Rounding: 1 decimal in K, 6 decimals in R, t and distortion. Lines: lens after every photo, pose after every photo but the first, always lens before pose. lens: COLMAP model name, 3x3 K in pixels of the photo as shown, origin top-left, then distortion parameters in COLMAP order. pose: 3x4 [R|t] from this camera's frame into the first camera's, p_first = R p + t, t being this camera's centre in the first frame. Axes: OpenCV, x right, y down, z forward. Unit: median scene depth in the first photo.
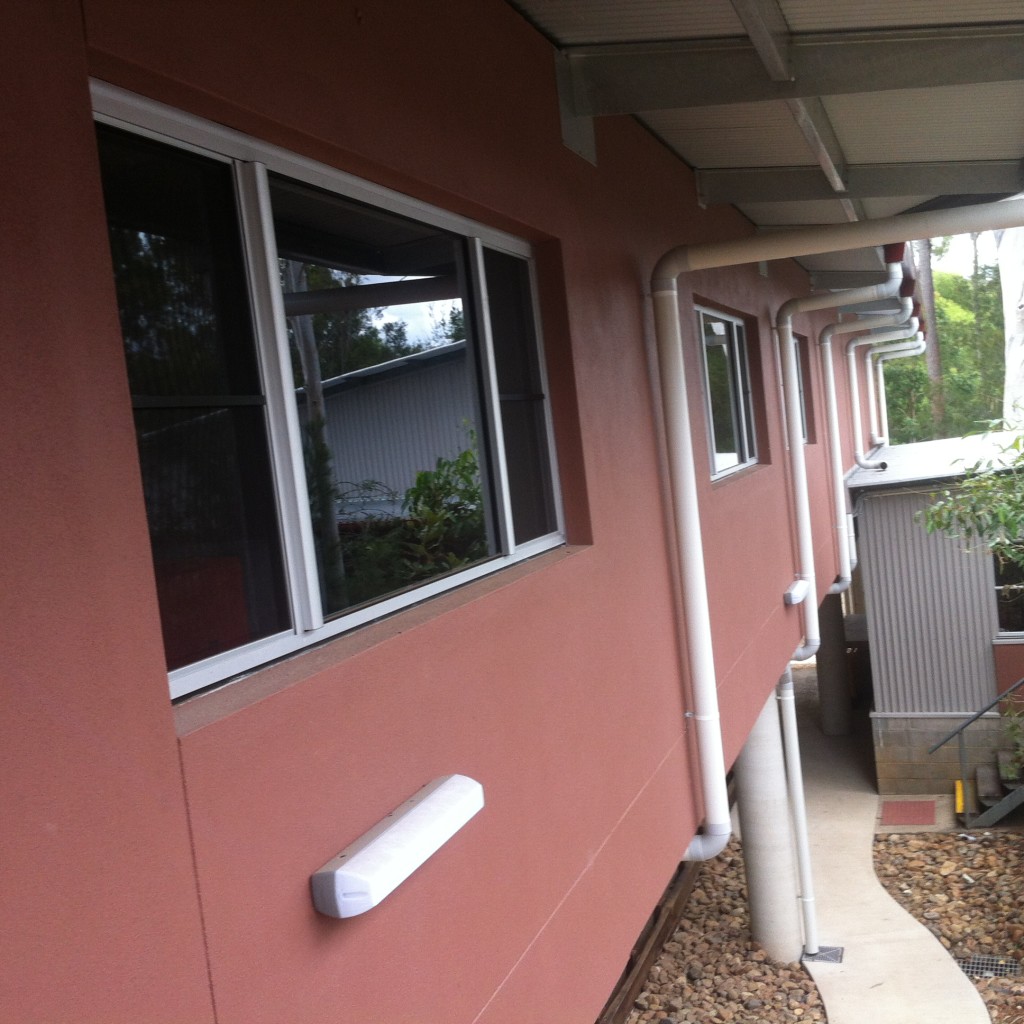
lens RADIAL K [[1260.8, 0, 542.3], [0, 1260.8, 463.7], [0, 0, 1]] dist [0.077868, -0.319487]
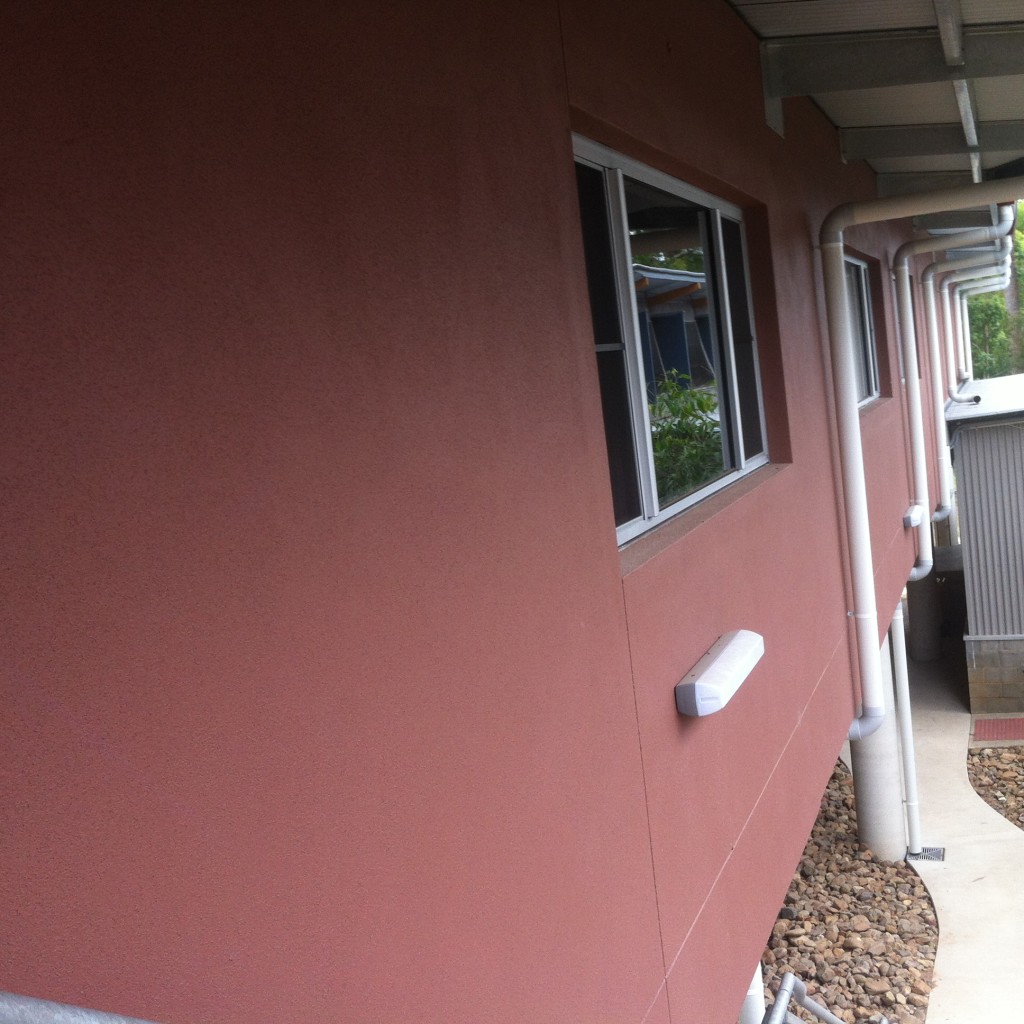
lens RADIAL K [[1288.1, 0, 512.0], [0, 1288.1, 512.0], [0, 0, 1]] dist [0.022157, -0.228950]
pose [[0.997986, -0.021754, -0.059586, -0.060684], [0.026276, 0.996747, 0.076185, 0.004247], [0.057734, -0.077598, 0.995312, -0.091408]]
